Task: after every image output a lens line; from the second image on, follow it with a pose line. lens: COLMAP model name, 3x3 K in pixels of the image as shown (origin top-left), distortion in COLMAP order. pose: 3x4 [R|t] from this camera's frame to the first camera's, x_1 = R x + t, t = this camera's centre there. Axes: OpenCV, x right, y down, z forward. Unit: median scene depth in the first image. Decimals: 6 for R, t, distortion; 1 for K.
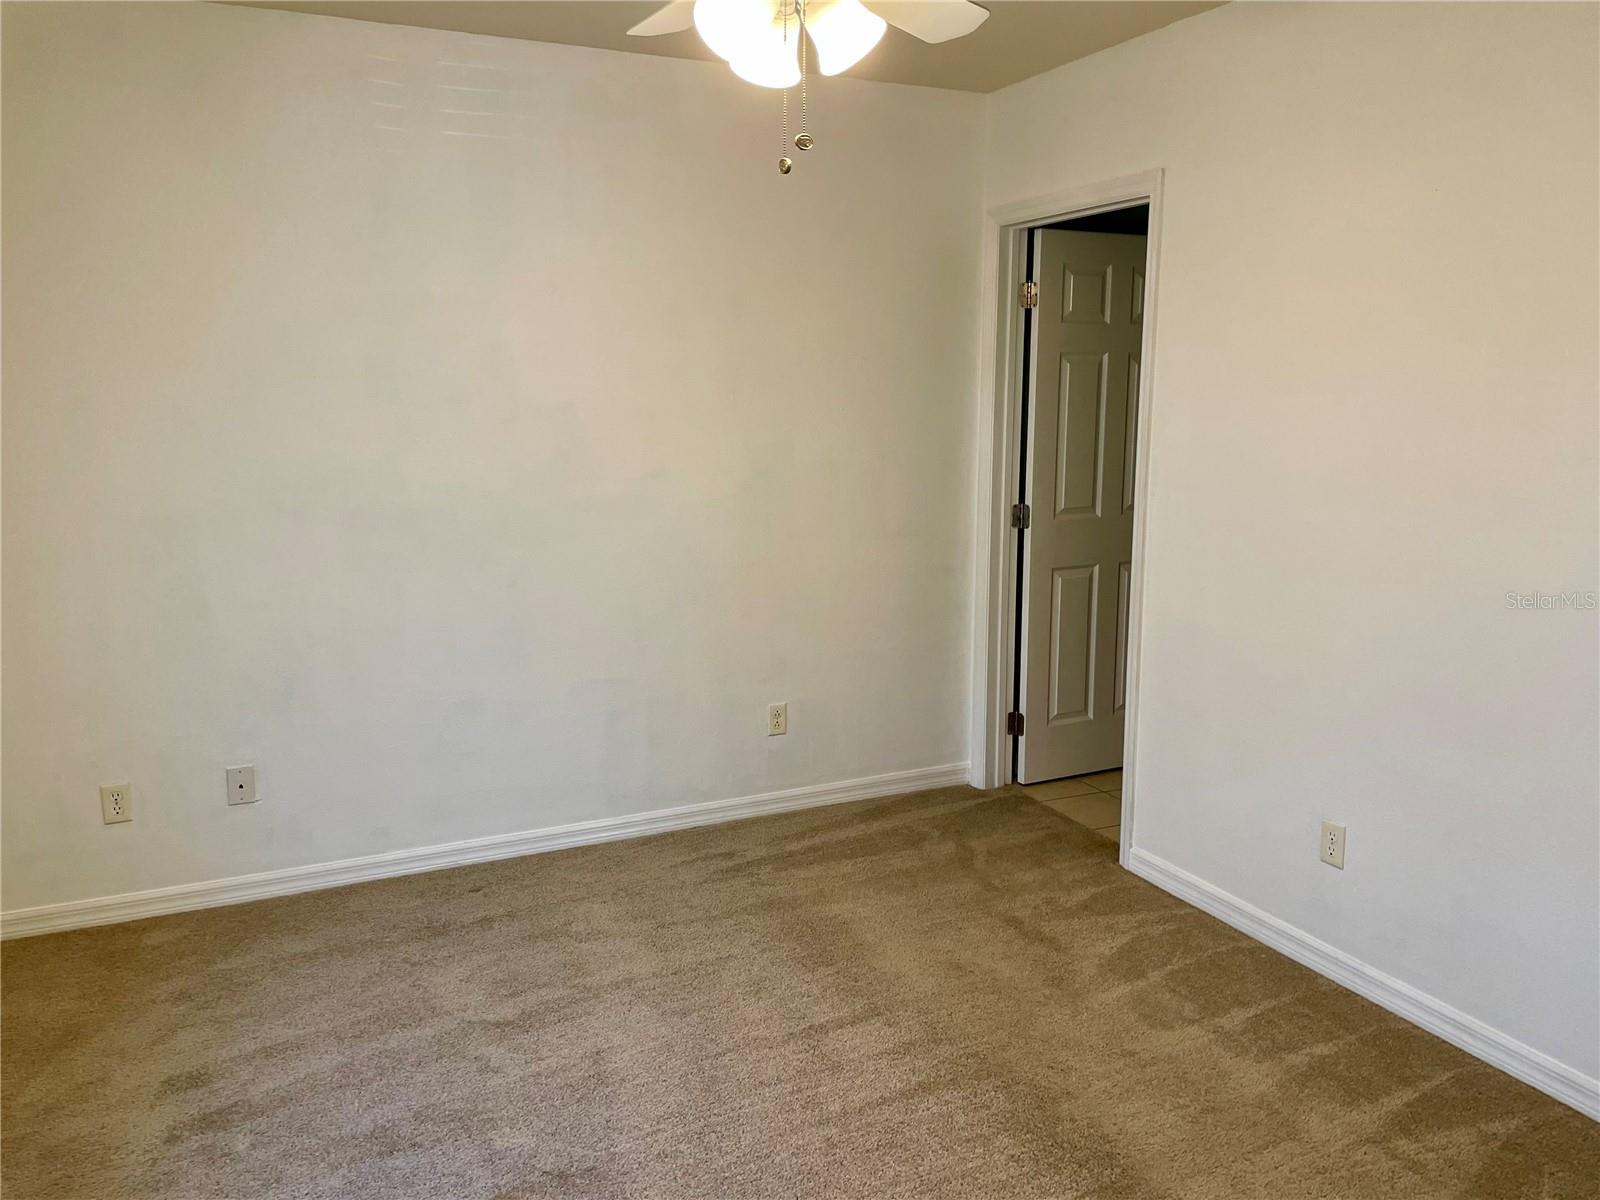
lens RADIAL K [[1208.1, 0, 810.6], [0, 1208.1, 586.2], [0, 0, 1]] dist [0.086241, -0.122235]
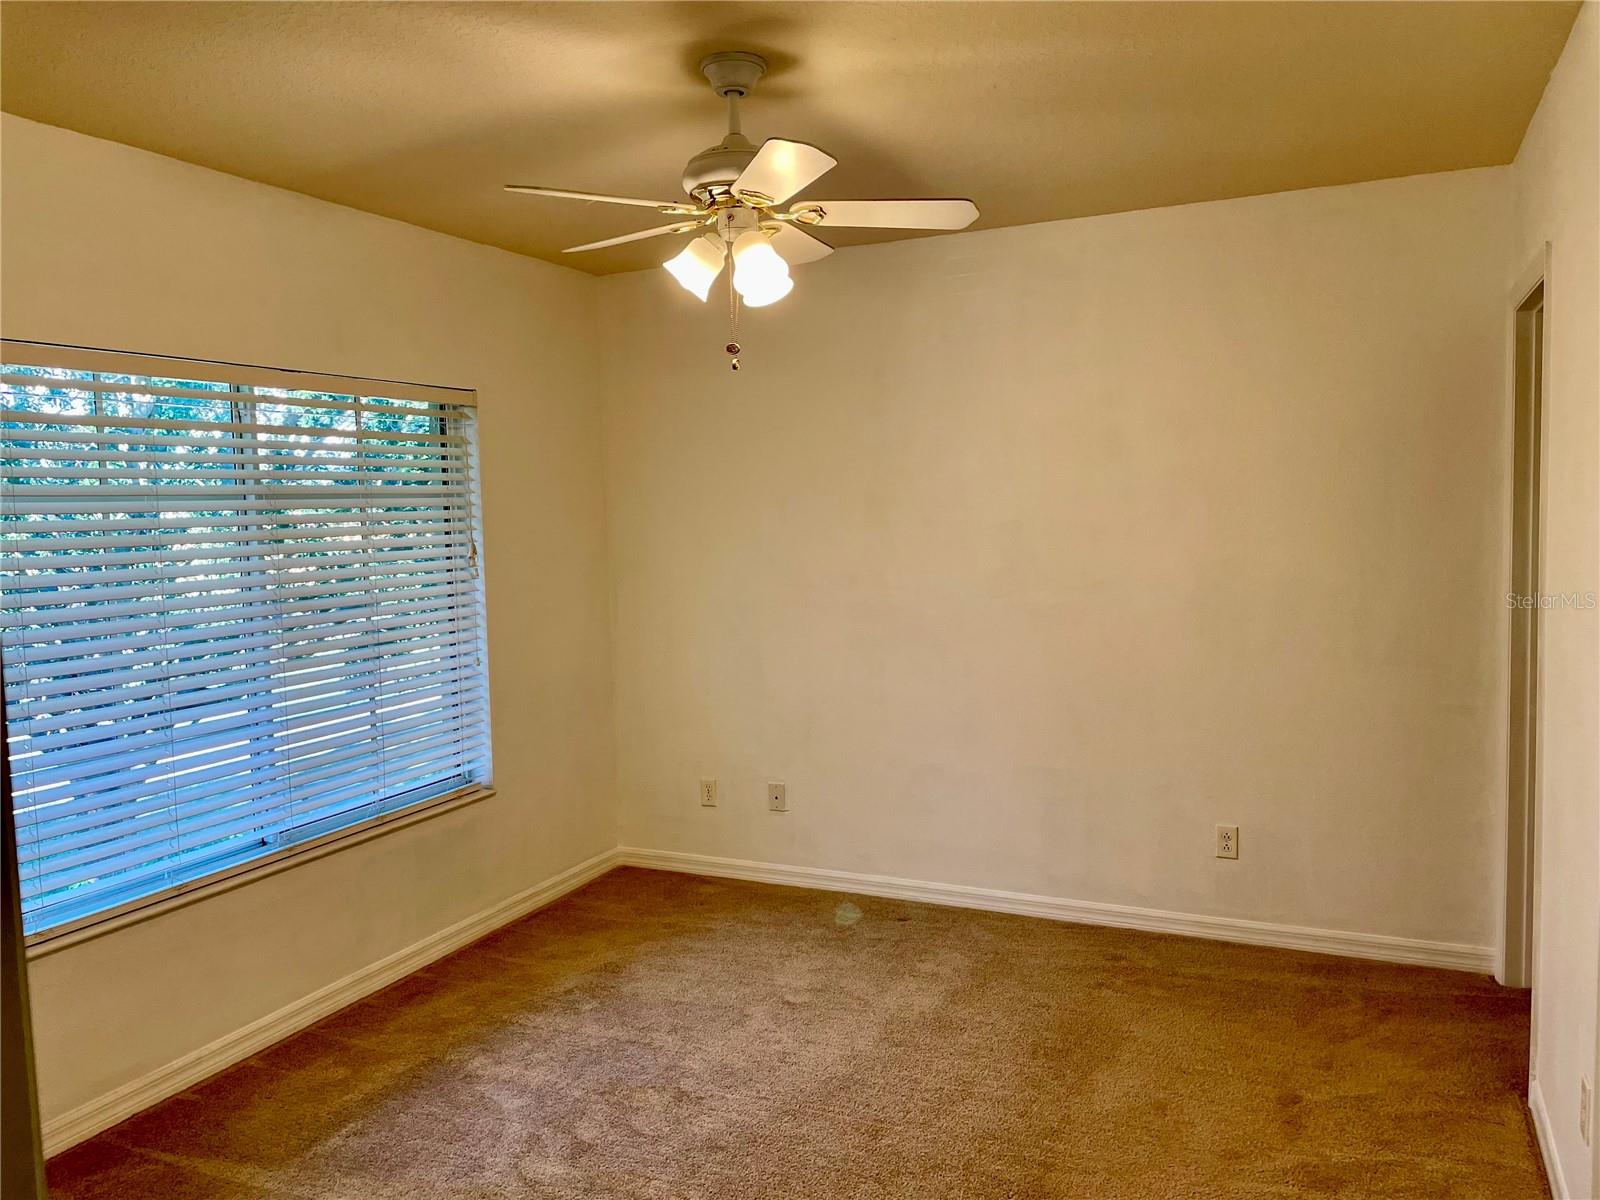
lens RADIAL K [[1208.1, 0, 810.6], [0, 1208.1, 586.2], [0, 0, 1]] dist [0.086241, -0.122235]
pose [[0.644255, 0.035868, -0.763969, 0.596903], [-0.100494, 0.994209, -0.038069, -0.027064], [0.758180, 0.101301, 0.644129, 0.118254]]
